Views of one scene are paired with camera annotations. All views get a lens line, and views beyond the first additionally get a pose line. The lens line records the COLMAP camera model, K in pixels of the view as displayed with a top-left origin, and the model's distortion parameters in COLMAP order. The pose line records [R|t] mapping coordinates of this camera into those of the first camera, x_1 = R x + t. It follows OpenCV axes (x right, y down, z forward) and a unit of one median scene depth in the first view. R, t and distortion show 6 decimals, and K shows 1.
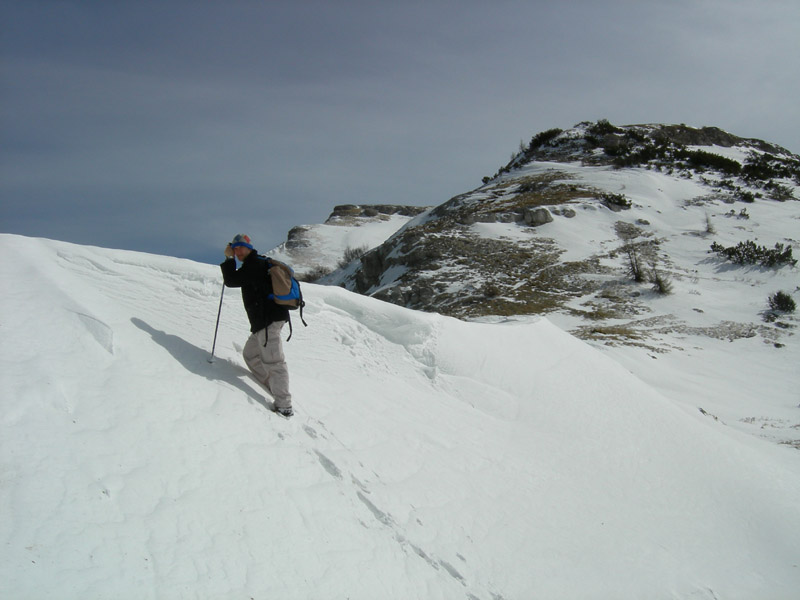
lens RADIAL K [[867.4, 0, 399.1], [0, 867.4, 300.5], [0, 0, 1]] dist [-0.143773, 0.000000]
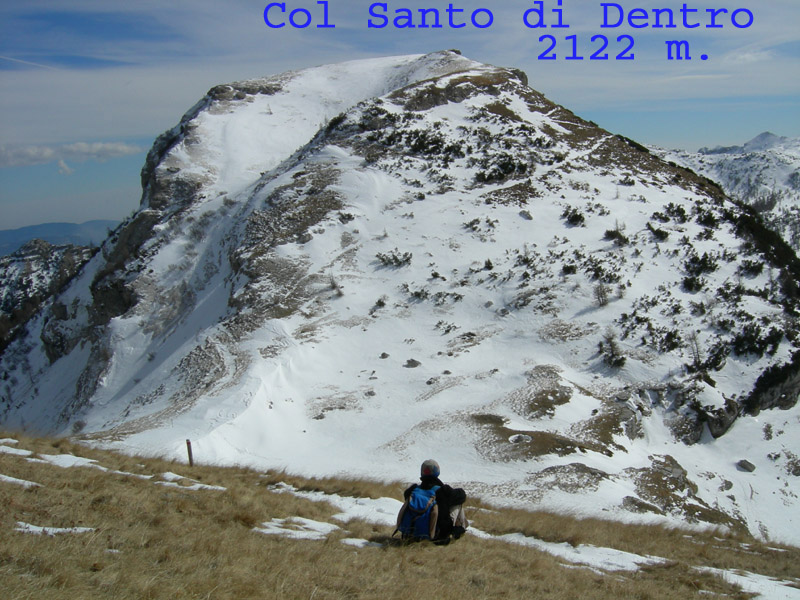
lens RADIAL K [[867.4, 0, 399.9], [0, 867.4, 304.7], [0, 0, 1]] dist [-0.143773, 0.000000]
pose [[0.991728, -0.027238, 0.125430, 0.117673], [-0.017191, 0.940232, 0.340099, -0.754523], [-0.127197, -0.339442, 0.931987, -1.325328]]
